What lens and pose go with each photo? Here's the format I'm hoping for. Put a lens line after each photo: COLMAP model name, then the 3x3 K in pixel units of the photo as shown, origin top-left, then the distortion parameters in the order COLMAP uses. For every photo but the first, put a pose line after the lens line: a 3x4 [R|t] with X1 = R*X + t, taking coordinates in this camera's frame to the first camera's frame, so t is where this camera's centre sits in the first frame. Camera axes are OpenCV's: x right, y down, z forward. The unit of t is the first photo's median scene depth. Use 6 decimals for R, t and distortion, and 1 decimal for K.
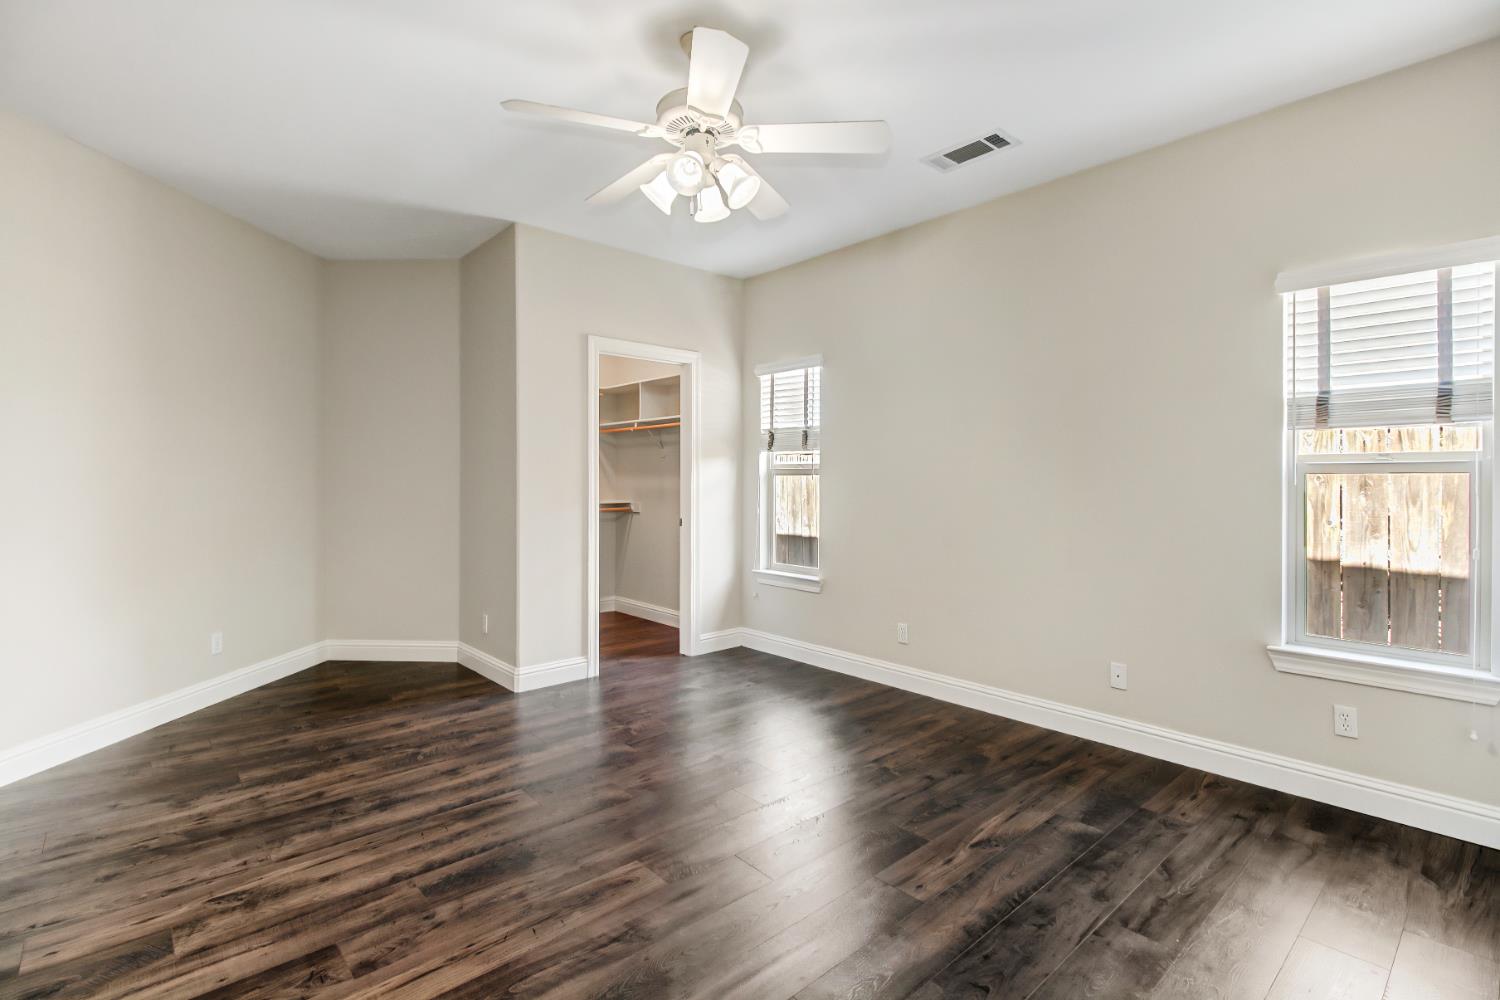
lens RADIAL K [[696.8, 0, 755.3], [0, 696.8, 486.4], [0, 0, 1]] dist [0.021425, -0.014657]
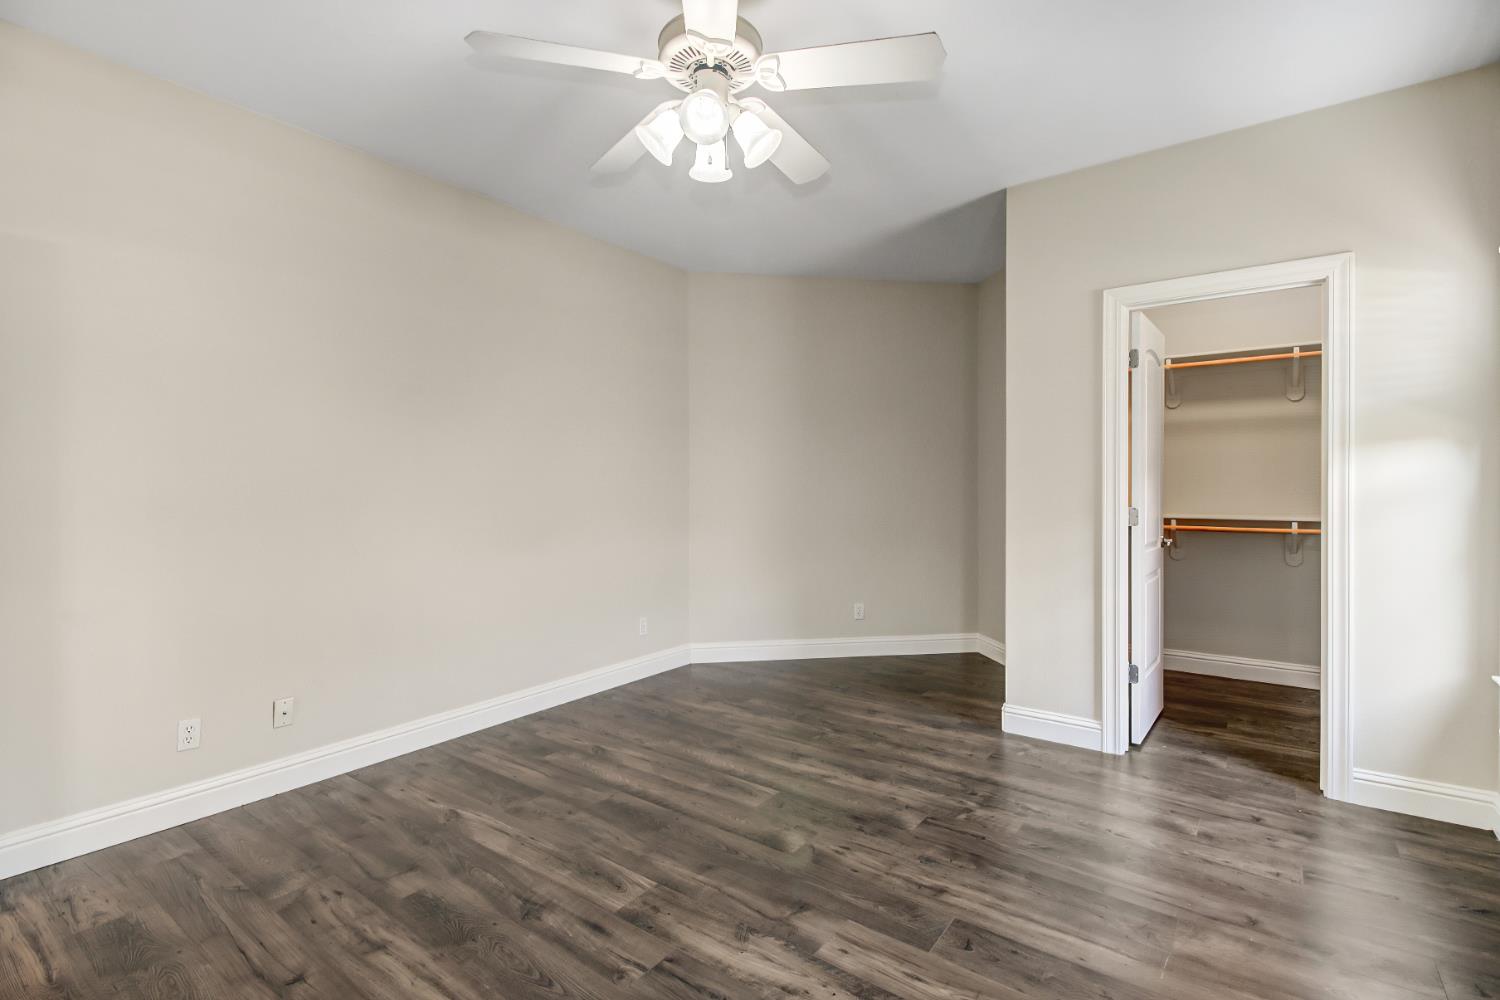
lens RADIAL K [[690.4, 0, 748.9], [0, 690.4, 507.3], [0, 0, 1]] dist [-0.001976, -0.000064]
pose [[0.211366, 0.029261, -0.976969, 0.661243], [-0.011151, 0.999559, 0.027525, -0.003093], [0.977343, 0.005076, 0.211599, 0.804066]]
